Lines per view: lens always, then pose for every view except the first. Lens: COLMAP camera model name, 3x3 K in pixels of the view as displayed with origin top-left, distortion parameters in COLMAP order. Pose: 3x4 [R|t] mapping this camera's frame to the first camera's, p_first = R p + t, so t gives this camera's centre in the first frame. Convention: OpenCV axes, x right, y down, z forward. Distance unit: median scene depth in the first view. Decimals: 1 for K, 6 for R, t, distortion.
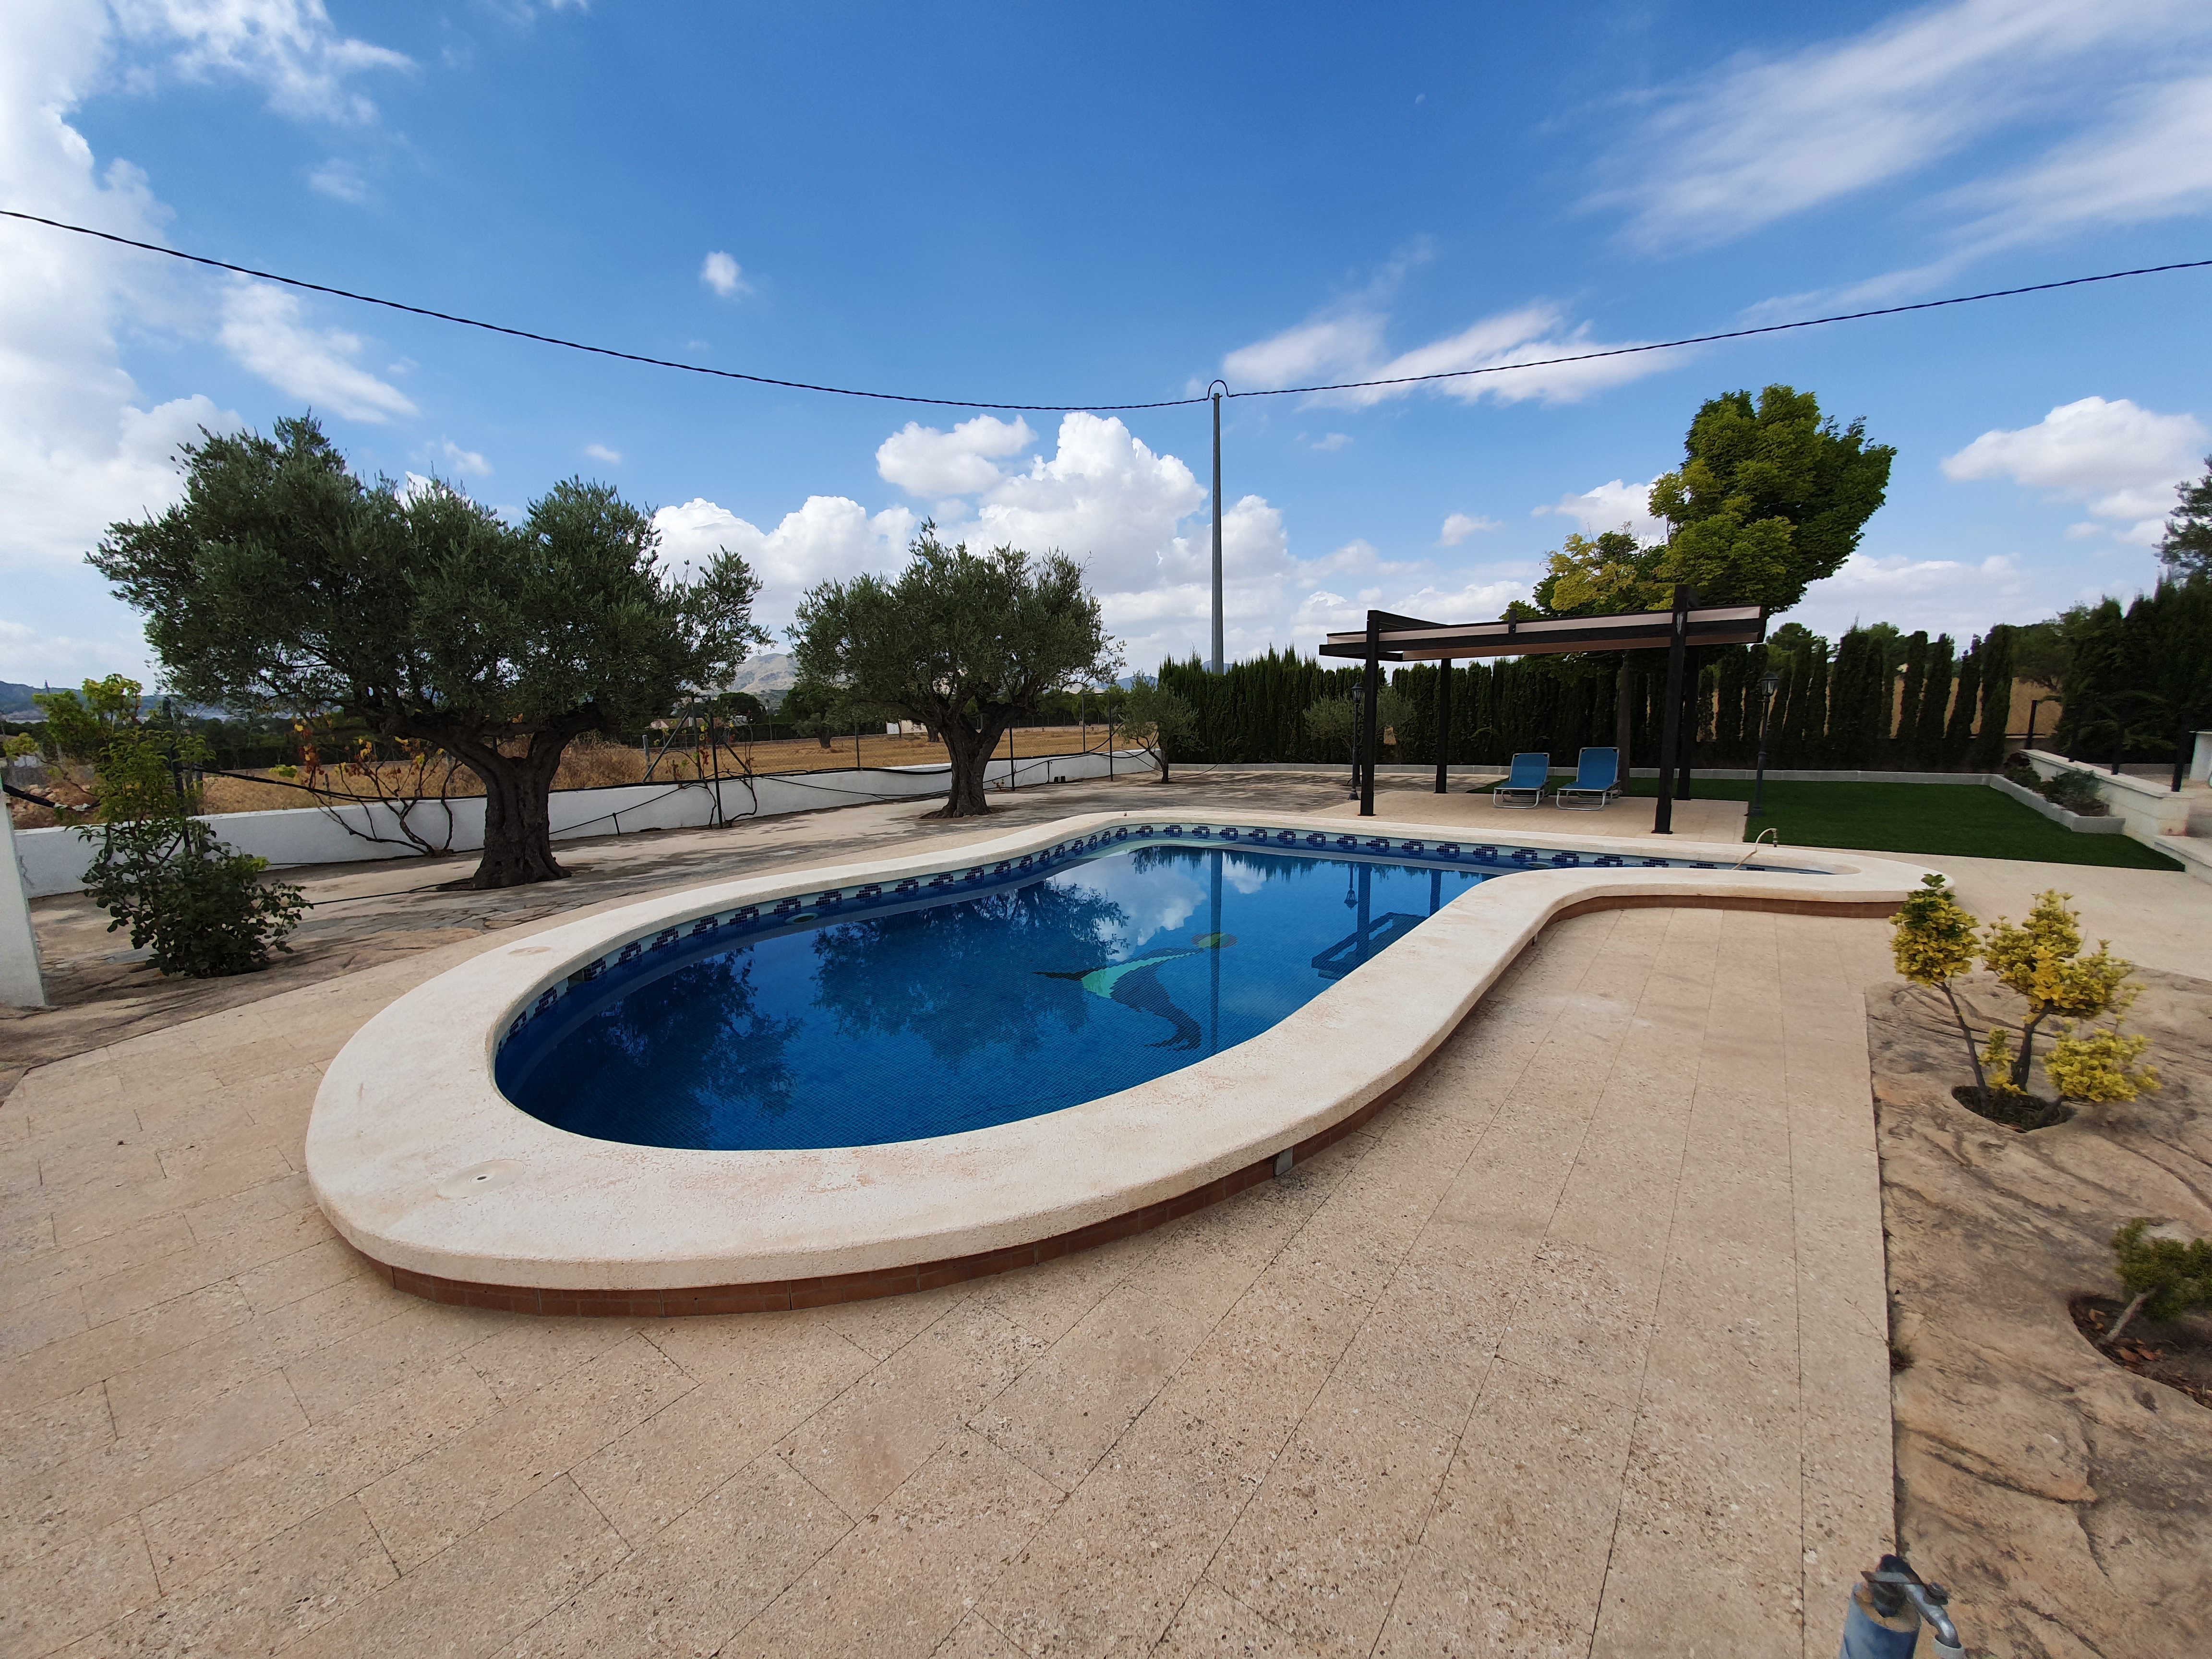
lens RADIAL K [[879.3, 0, 1097.6], [0, 879.3, 848.9], [0, 0, 1]] dist [0.010747, -0.014051]
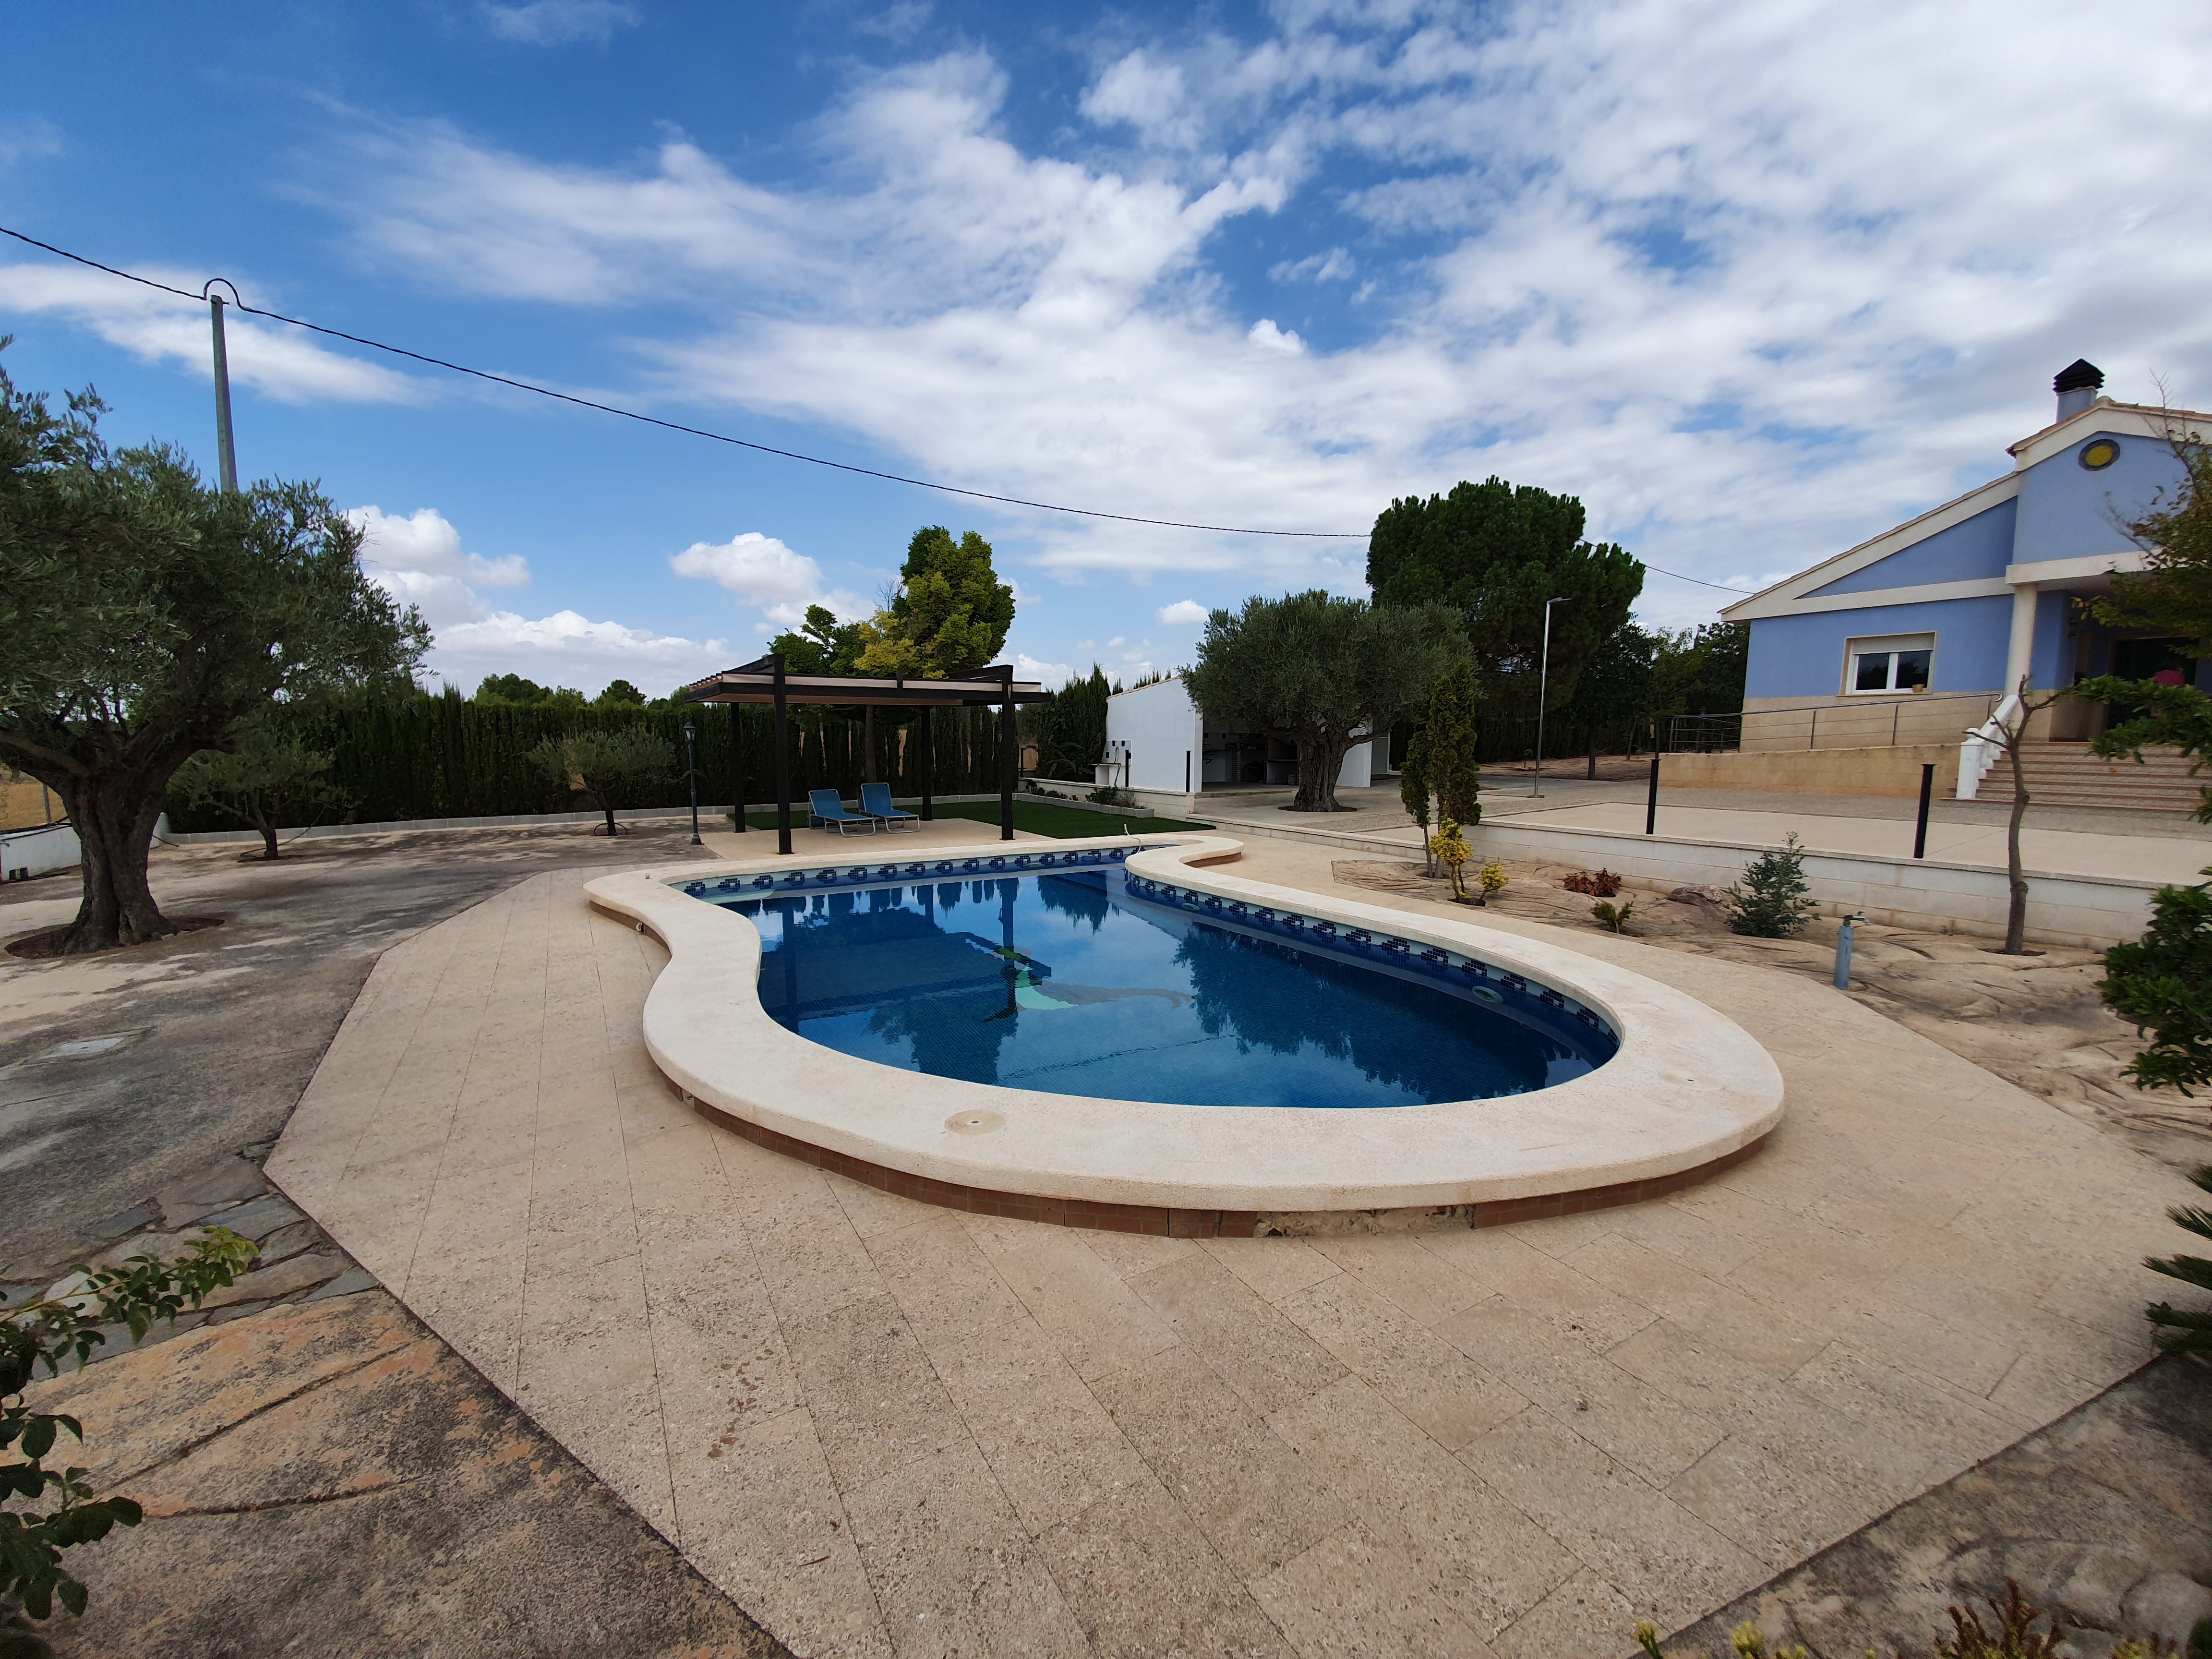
lens RADIAL K [[879.3, 0, 1097.6], [0, 879.3, 848.9], [0, 0, 1]] dist [0.010747, -0.014051]
pose [[0.372250, -0.094513, 0.923308, -0.470794], [0.143233, 0.988734, 0.043463, -0.034690], [-0.917014, 0.116069, 0.381594, 0.272197]]
